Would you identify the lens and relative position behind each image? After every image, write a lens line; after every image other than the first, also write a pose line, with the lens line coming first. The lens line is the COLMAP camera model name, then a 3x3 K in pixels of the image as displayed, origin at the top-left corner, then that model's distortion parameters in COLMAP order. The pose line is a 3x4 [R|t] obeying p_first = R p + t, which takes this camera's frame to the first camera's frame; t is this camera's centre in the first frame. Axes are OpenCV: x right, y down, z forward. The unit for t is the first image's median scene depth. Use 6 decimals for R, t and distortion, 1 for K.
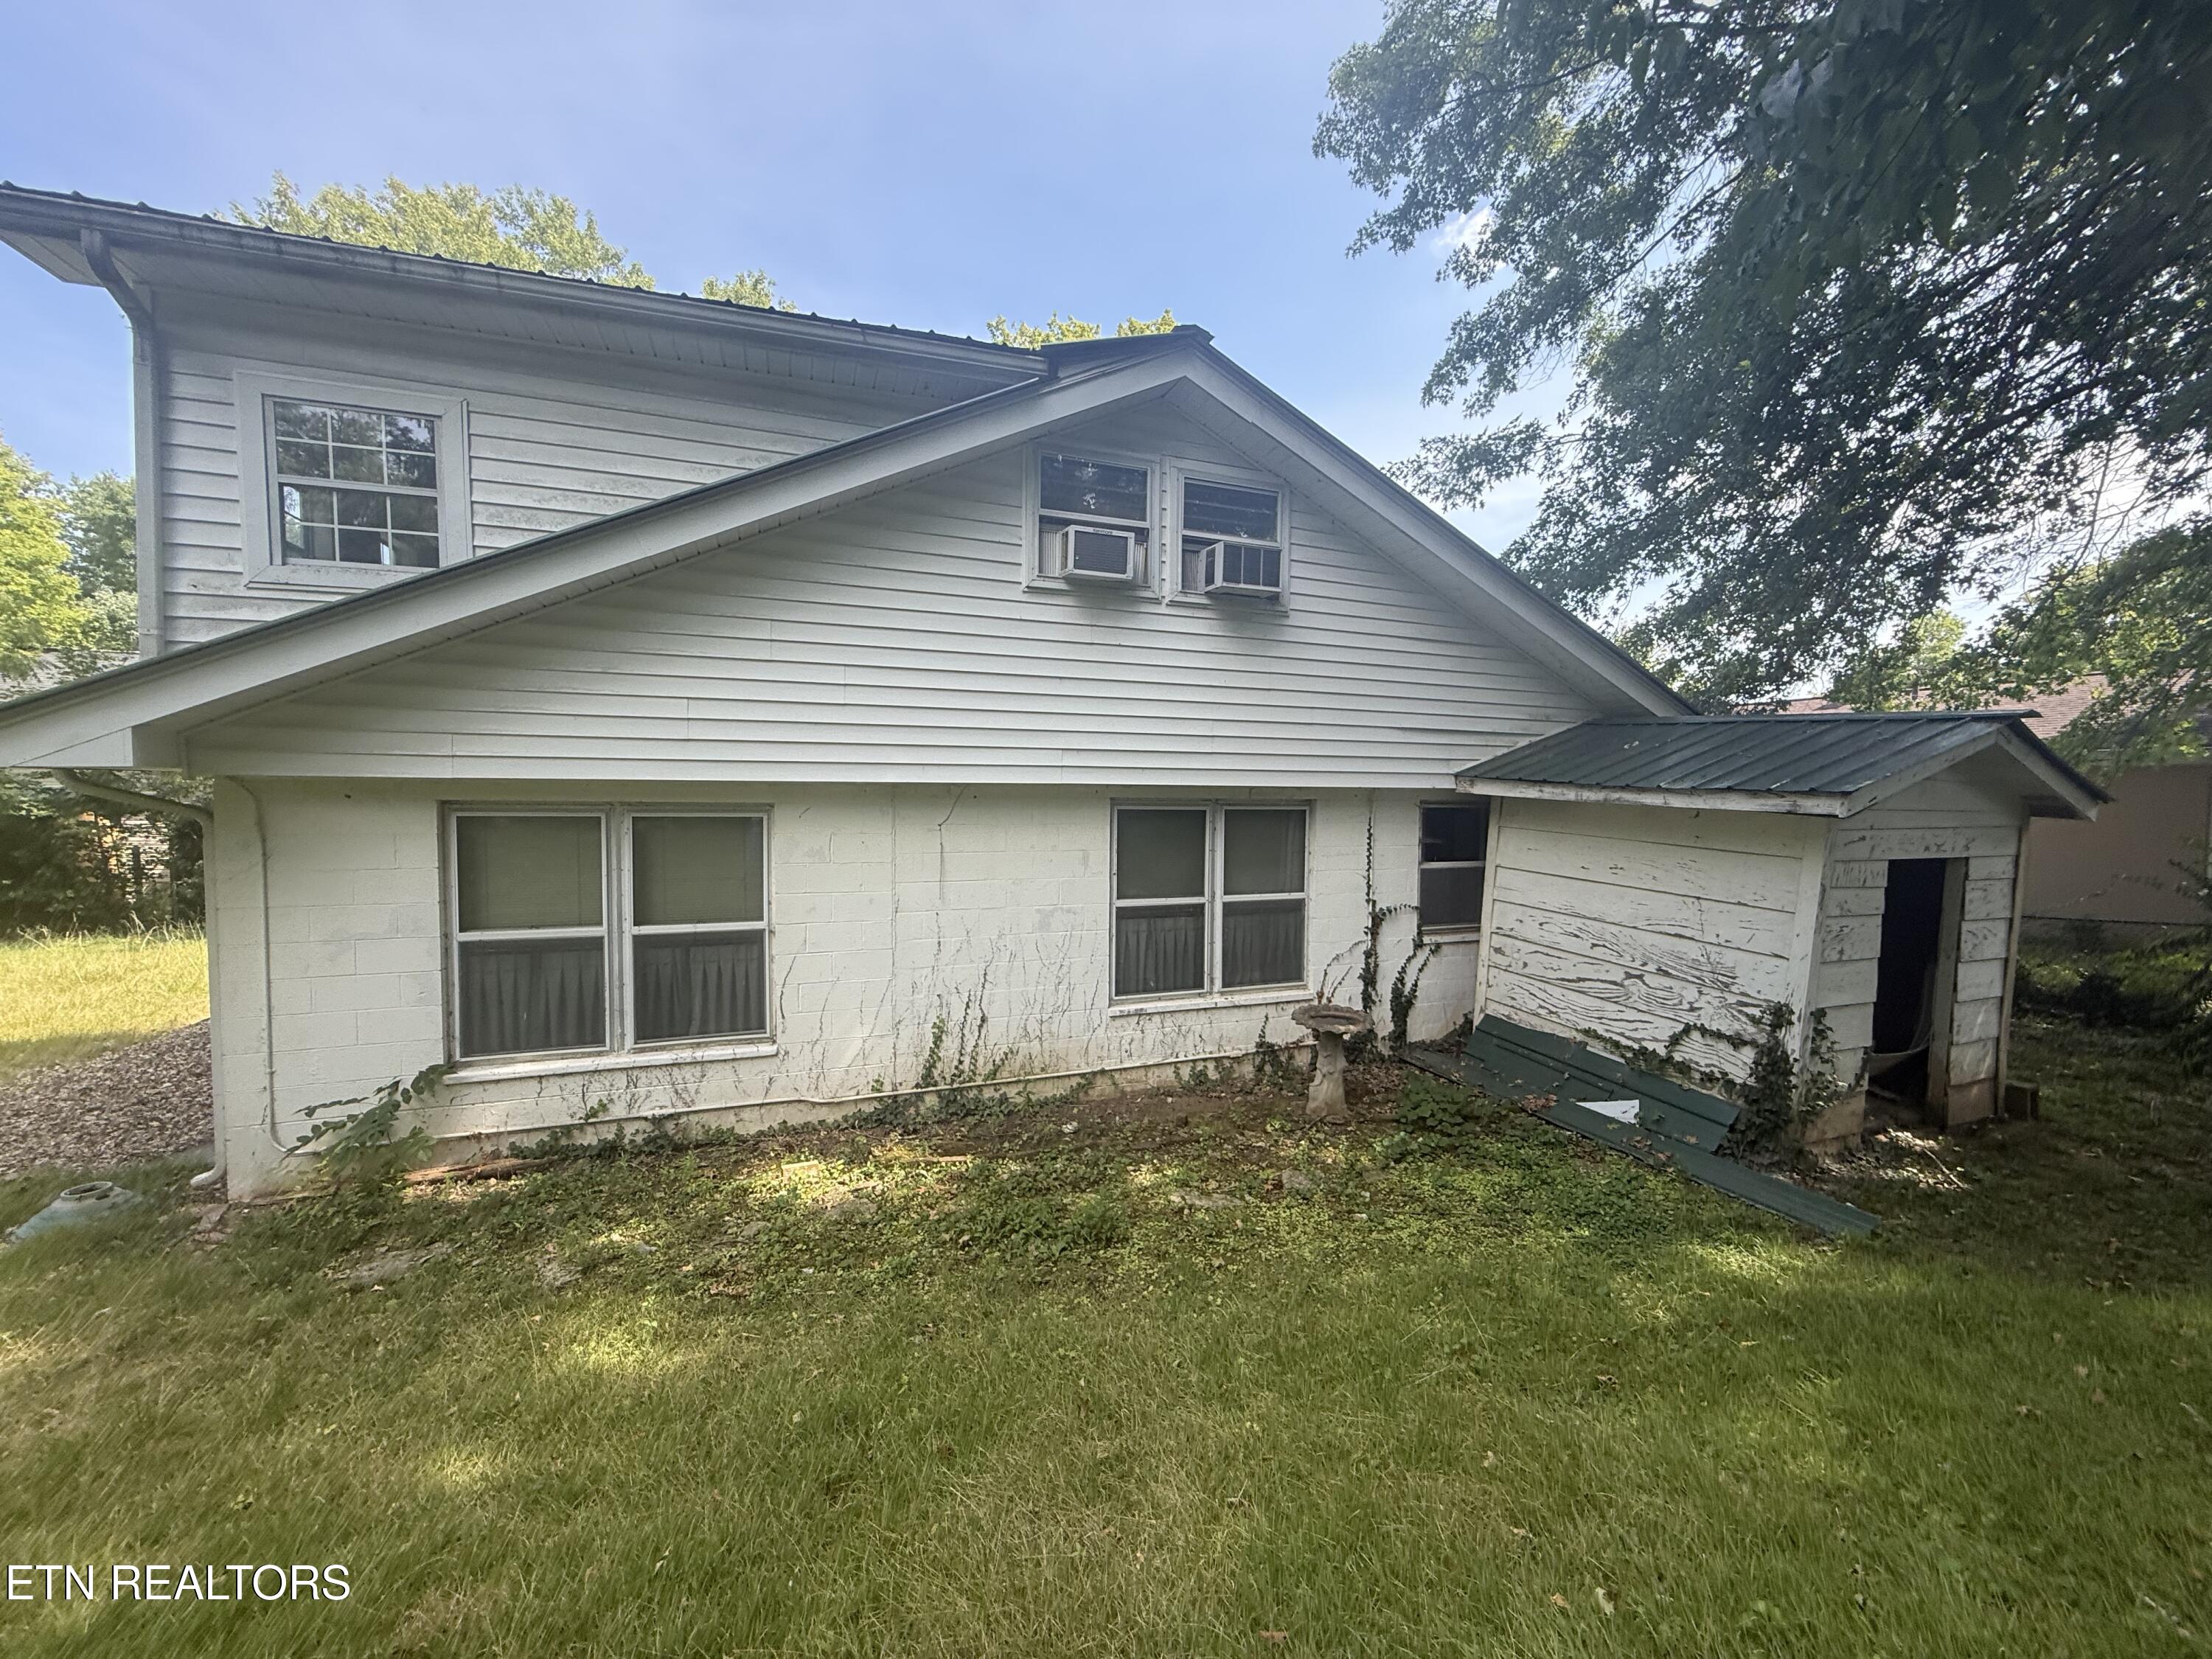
lens RADIAL K [[888.8, 0, 1106.5], [0, 888.8, 836.5], [0, 0, 1]] dist [0.001058, -0.000031]
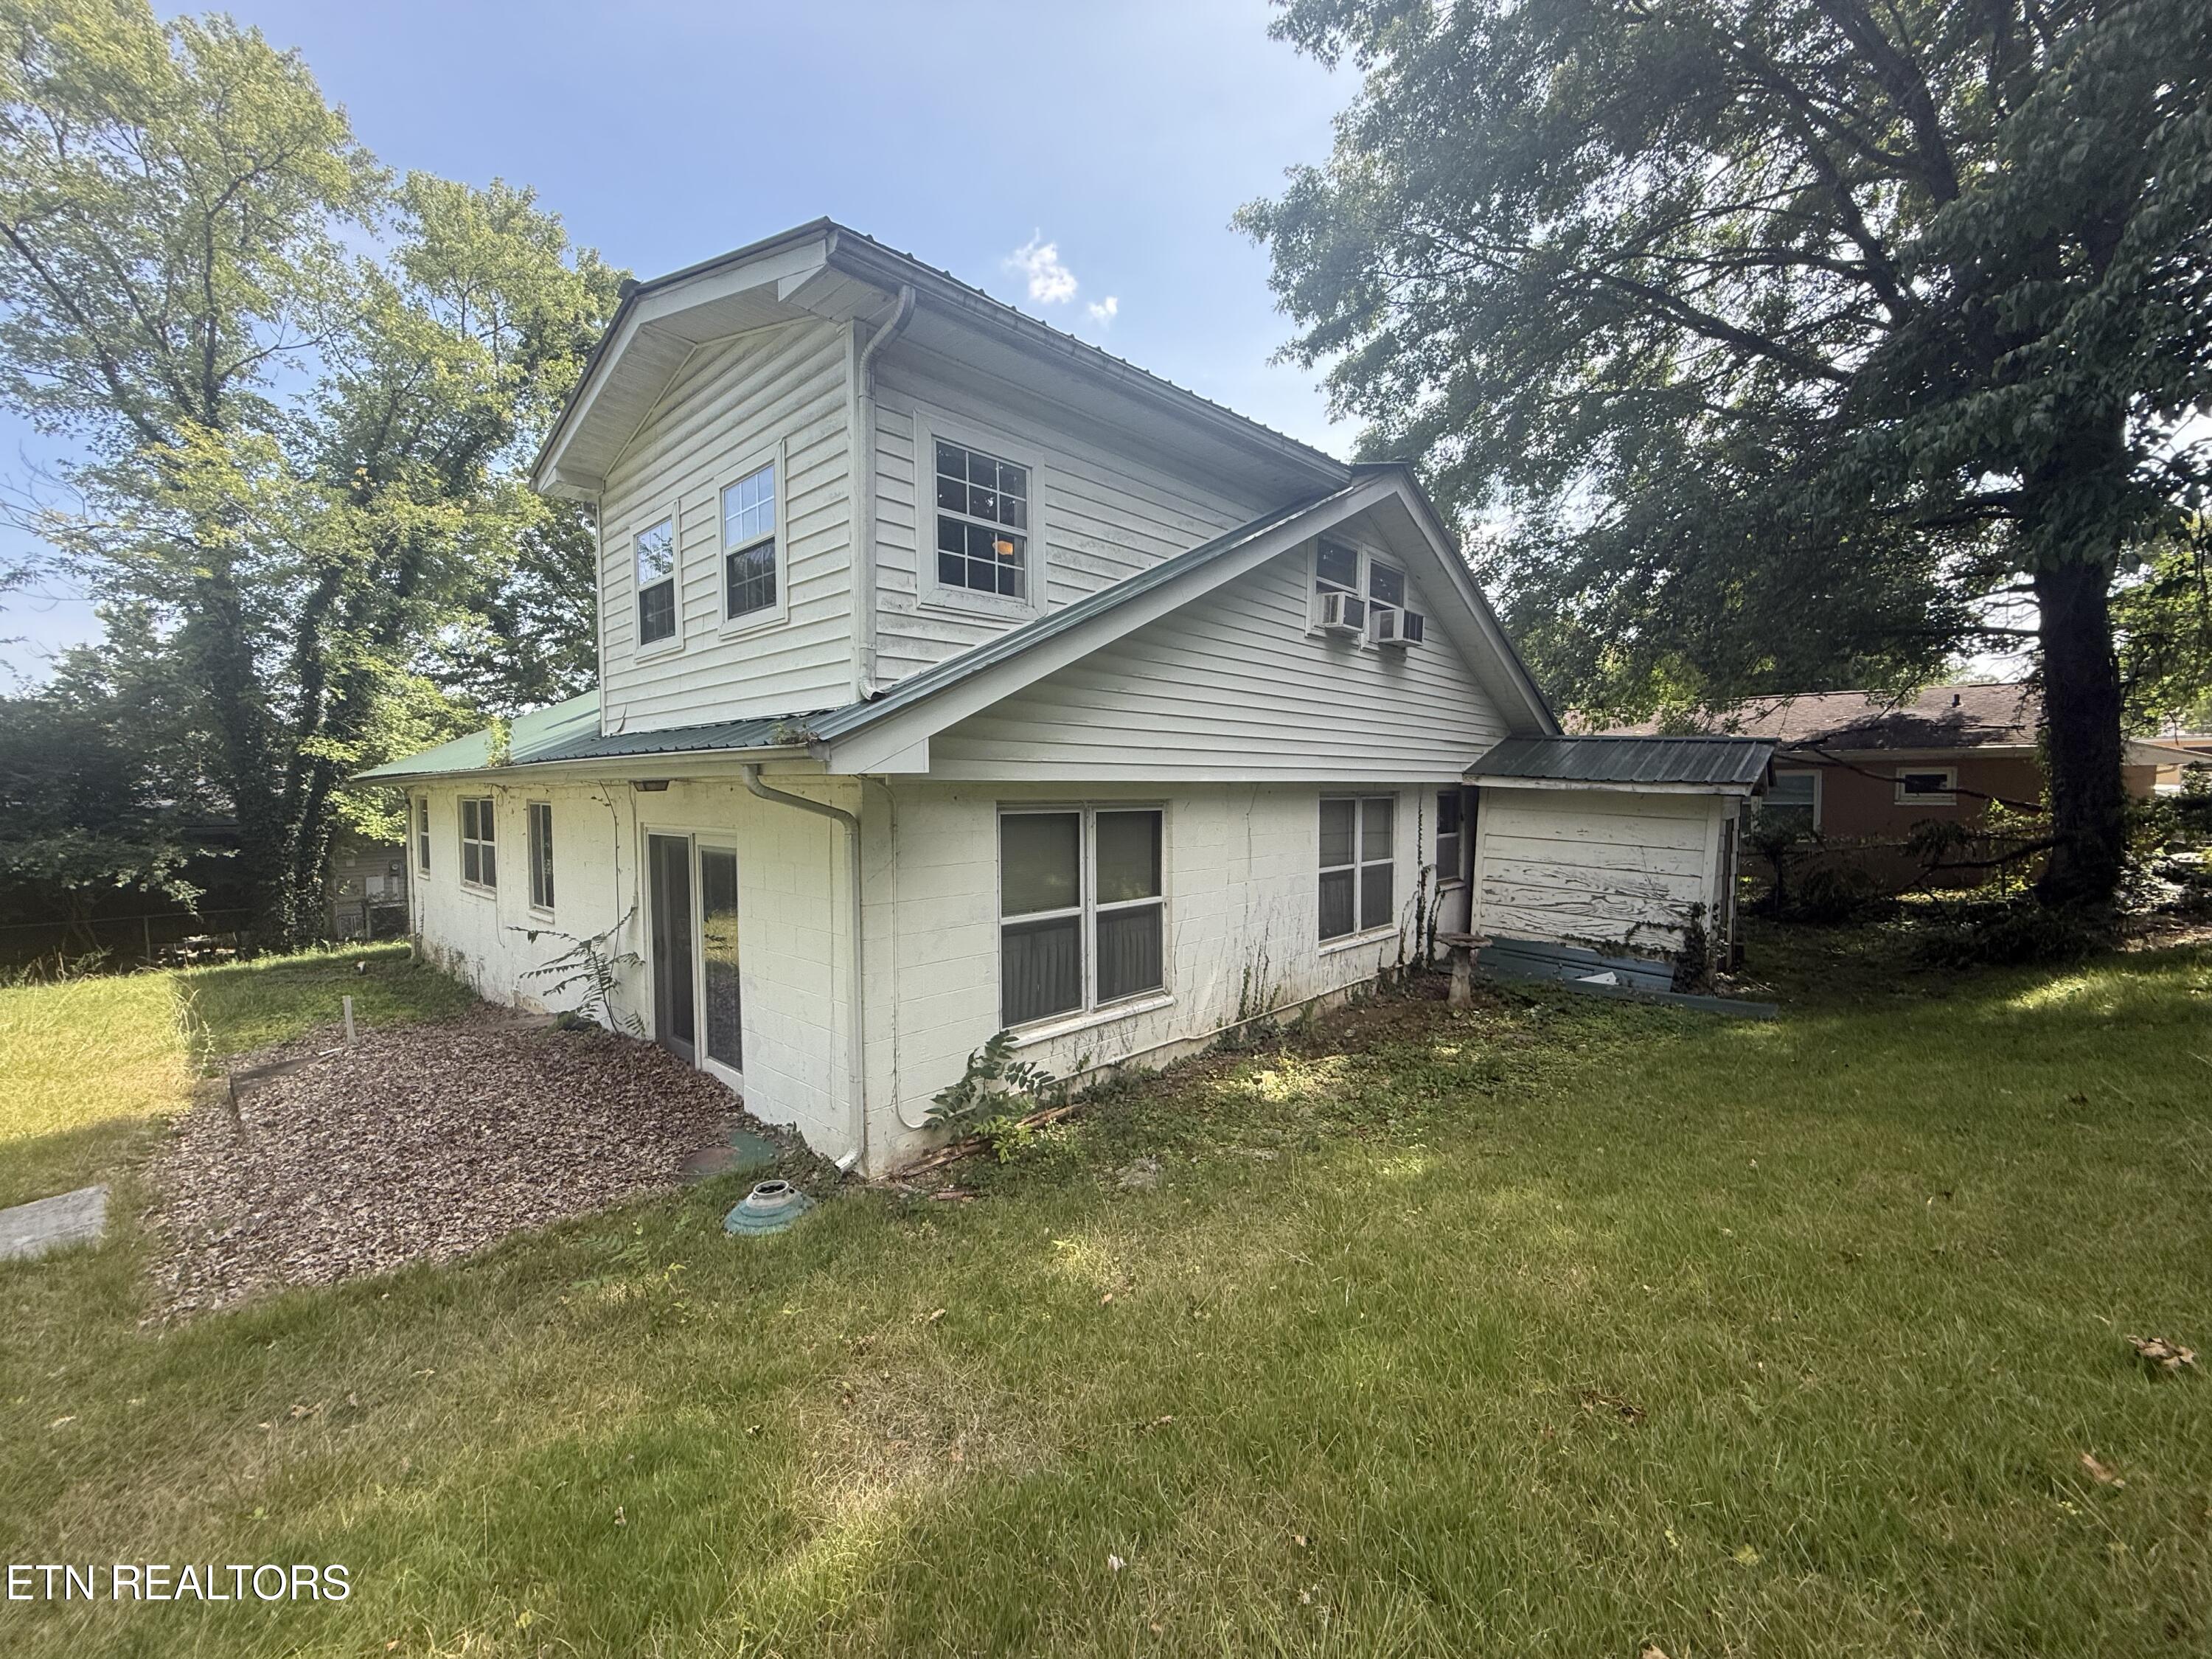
lens RADIAL K [[888.8, 0, 1097.1], [0, 888.8, 833.3], [0, 0, 1]] dist [0.001058, -0.000031]
pose [[0.899148, -0.033326, 0.436375, -0.959215], [0.032413, 0.999429, 0.009541, -0.004869], [-0.436444, 0.005565, 0.899714, -0.059359]]
